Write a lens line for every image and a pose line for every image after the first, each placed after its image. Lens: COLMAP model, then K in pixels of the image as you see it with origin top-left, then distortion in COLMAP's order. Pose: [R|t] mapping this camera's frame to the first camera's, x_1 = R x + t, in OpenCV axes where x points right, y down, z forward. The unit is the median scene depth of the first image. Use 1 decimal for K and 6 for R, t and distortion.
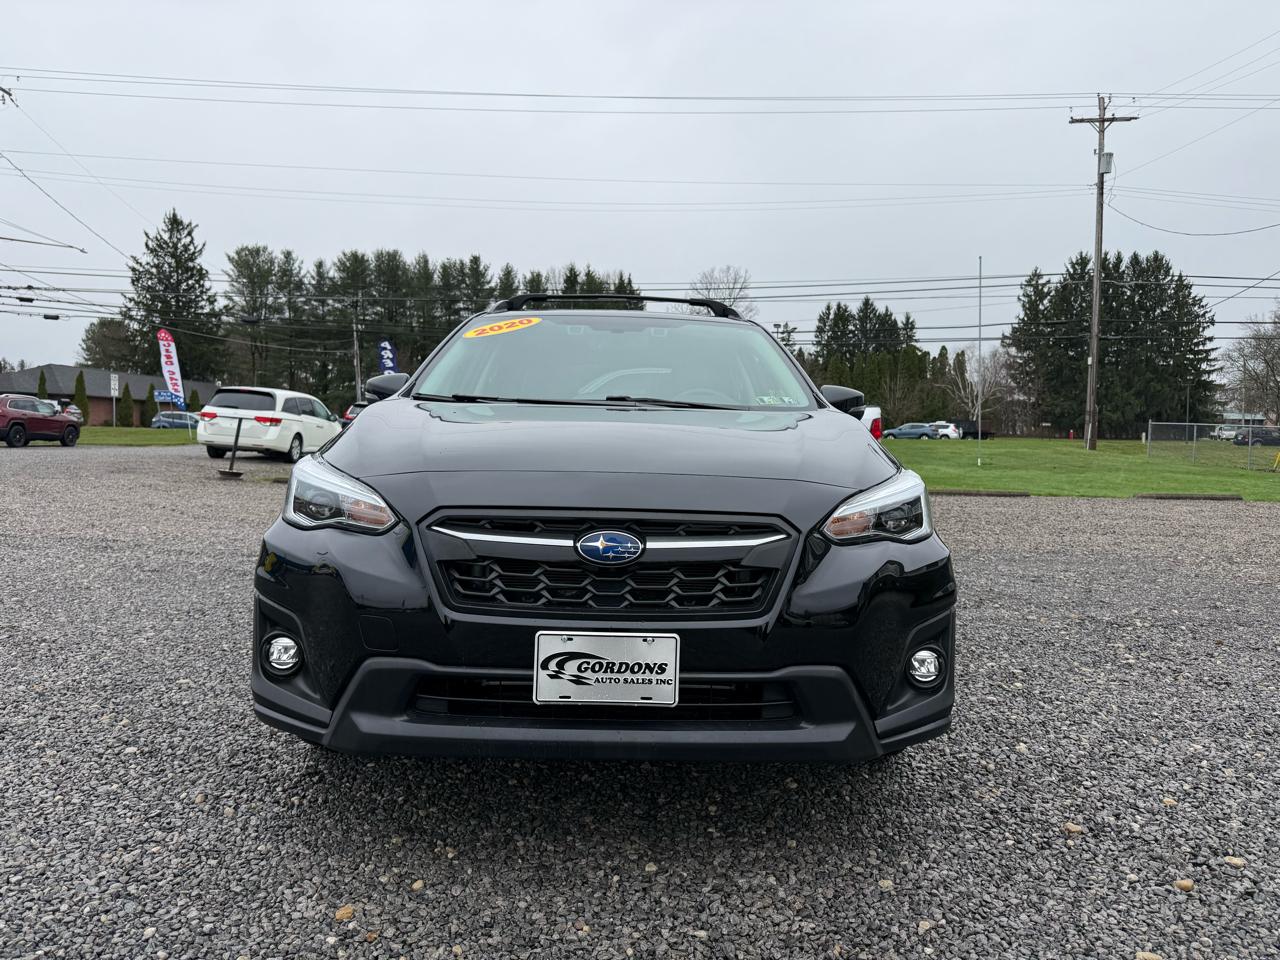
lens RADIAL K [[939.0, 0, 652.7], [0, 939.0, 470.4], [0, 0, 1]] dist [0.039468, -0.019356]
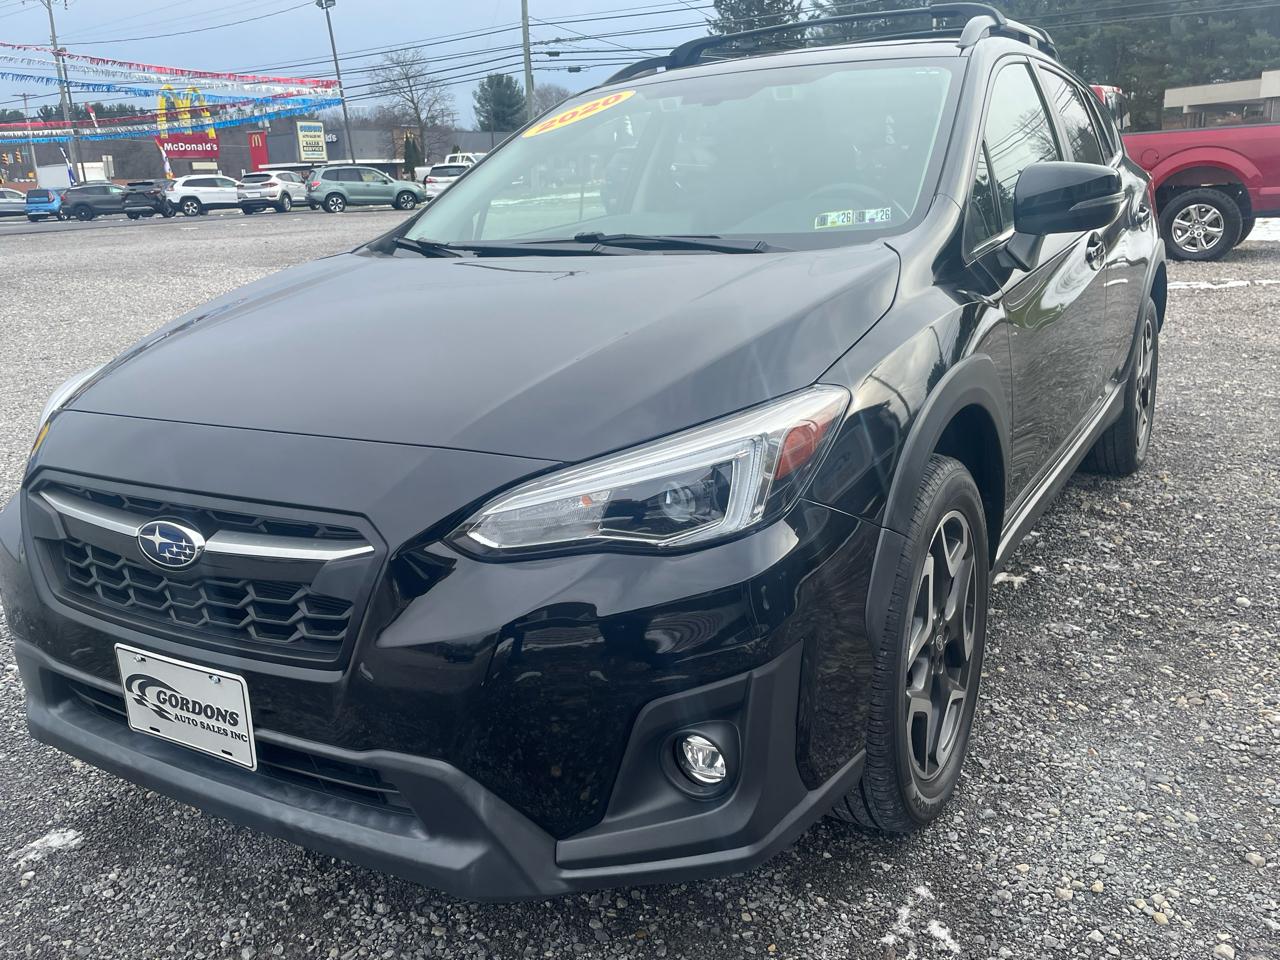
lens RADIAL K [[1083.5, 0, 644.3], [0, 1083.5, 477.0], [0, 0, 1]] dist [0.052644, -0.074907]
pose [[0.837327, 0.075997, -0.541394, 0.680449], [0.061819, 0.970778, 0.231881, -0.131985], [0.543196, -0.227629, 0.808161, 0.538004]]
